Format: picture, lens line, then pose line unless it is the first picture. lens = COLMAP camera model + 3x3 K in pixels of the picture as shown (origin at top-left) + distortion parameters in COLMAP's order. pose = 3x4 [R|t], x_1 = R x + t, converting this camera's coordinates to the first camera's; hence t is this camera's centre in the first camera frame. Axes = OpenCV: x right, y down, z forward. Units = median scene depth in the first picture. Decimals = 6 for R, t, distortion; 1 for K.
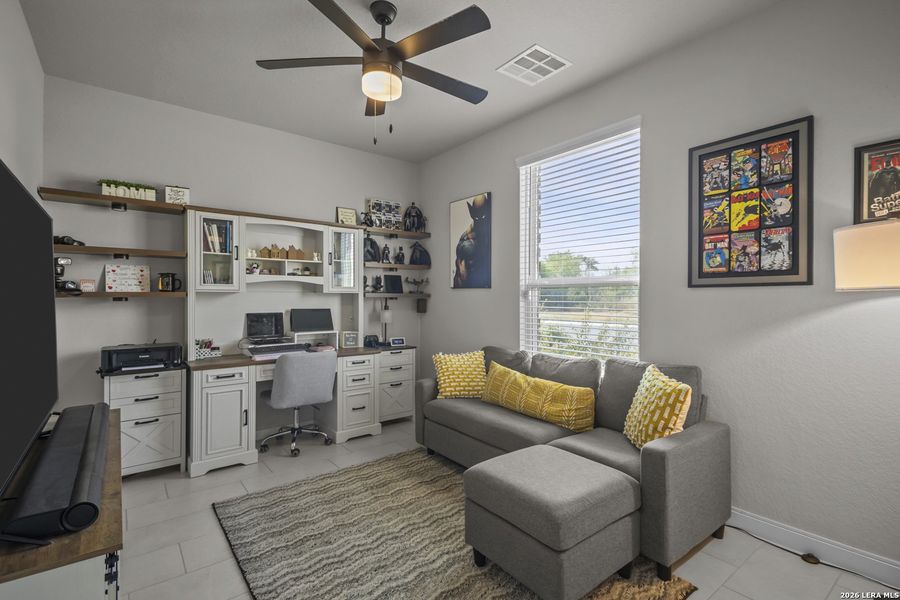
lens RADIAL K [[432.1, 0, 450.6], [0, 432.1, 297.4], [0, 0, 1]] dist [-0.011570, 0.008601]
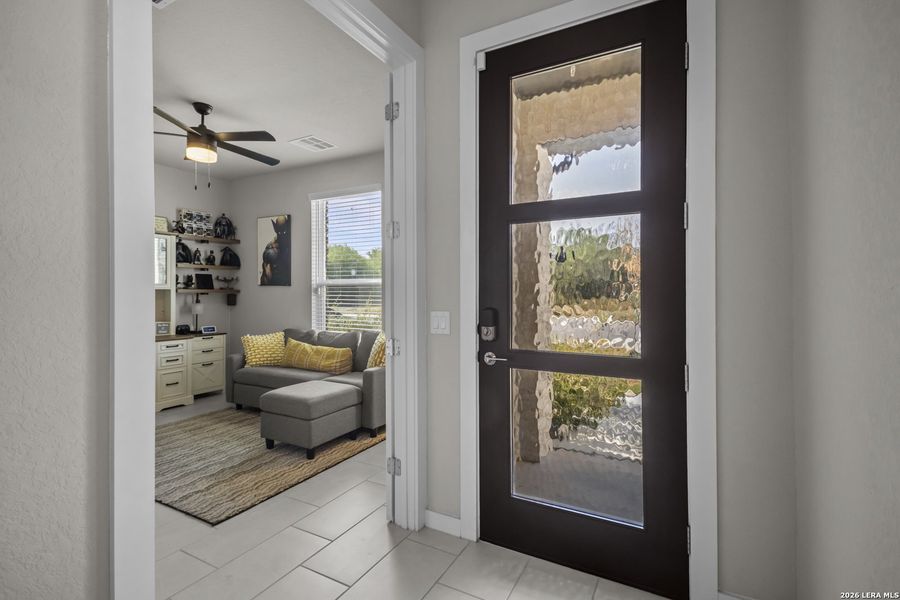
lens RADIAL K [[420.8, 0, 454.6], [0, 420.8, 292.9], [0, 0, 1]] dist [0.028541, -0.000371]
pose [[0.914140, 0.000248, 0.405400, 0.029462], [0.000300, 0.999999, -0.001288, 0.002132], [-0.405400, 0.001299, 0.914139, -0.457155]]
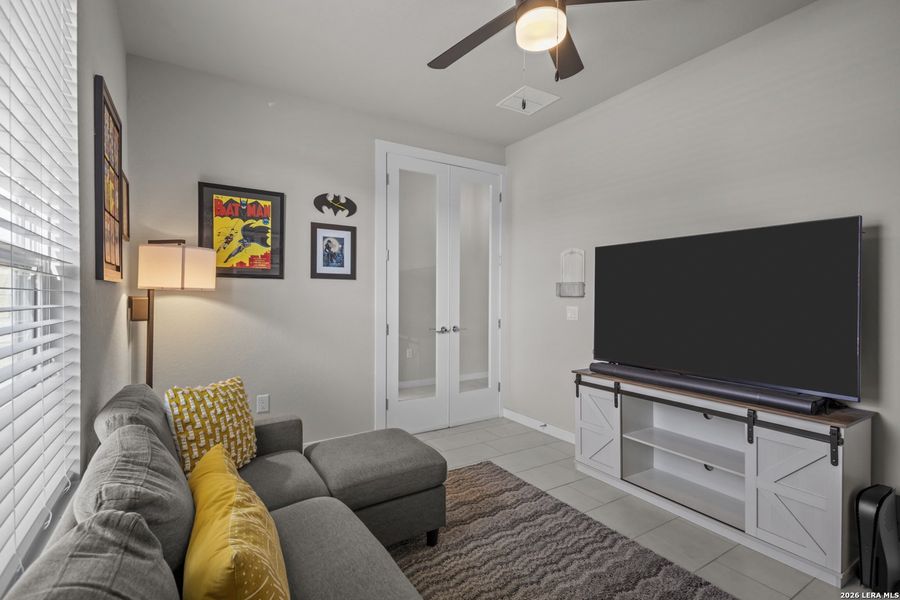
lens RADIAL K [[432.1, 0, 450.4], [0, 432.1, 298.6], [0, 0, 1]] dist [-0.011570, 0.008601]
pose [[-0.995072, 0.002144, 0.099129, -0.045662], [0.002644, 0.999984, 0.004907, 0.002110], [-0.099117, 0.005144, -0.995063, 1.120087]]
